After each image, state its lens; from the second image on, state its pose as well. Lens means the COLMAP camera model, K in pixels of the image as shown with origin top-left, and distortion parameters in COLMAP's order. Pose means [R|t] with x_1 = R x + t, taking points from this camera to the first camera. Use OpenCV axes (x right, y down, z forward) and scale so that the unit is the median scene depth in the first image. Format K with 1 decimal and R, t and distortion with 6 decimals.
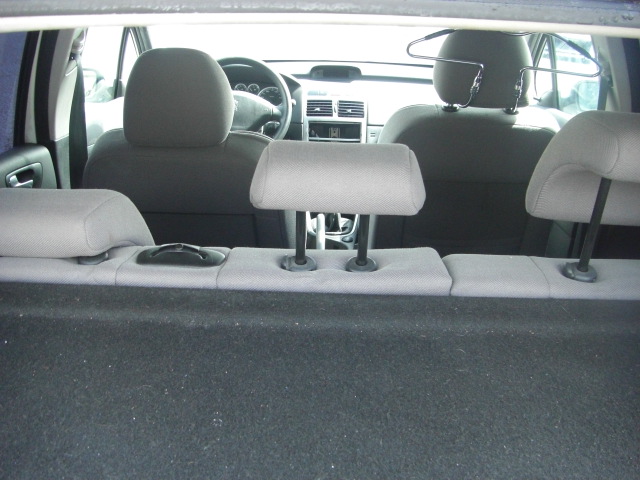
lens RADIAL K [[726.3, 0, 320.0], [0, 726.3, 240.0], [0, 0, 1]] dist [-0.169332, 0.073620]
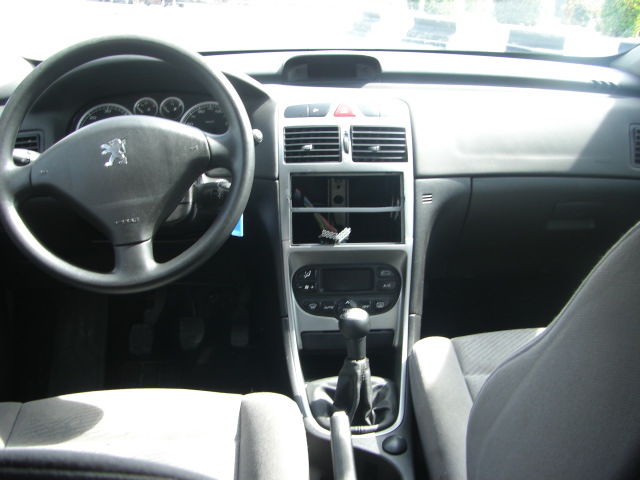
lens RADIAL K [[726.3, 0, 320.0], [0, 726.3, 240.0], [0, 0, 1]] dist [-0.169332, 0.073620]
pose [[0.997409, -0.044782, 0.056300, -0.024916], [0.045003, 0.998983, -0.002671, -0.119550], [-0.056123, 0.005198, 0.998410, 0.533707]]
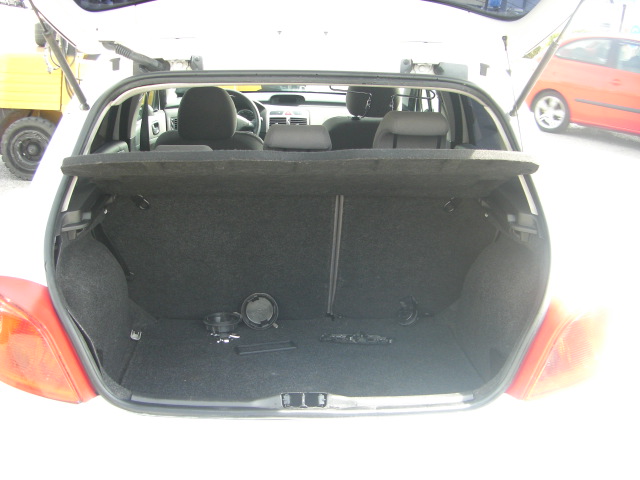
lens RADIAL K [[726.3, 0, 320.0], [0, 726.3, 240.0], [0, 0, 1]] dist [-0.169332, 0.073620]
pose [[0.996870, -0.021061, 0.076207, -0.033853], [0.023870, 0.999062, -0.036140, 0.121417], [-0.075375, 0.037846, 0.996437, -0.514918]]
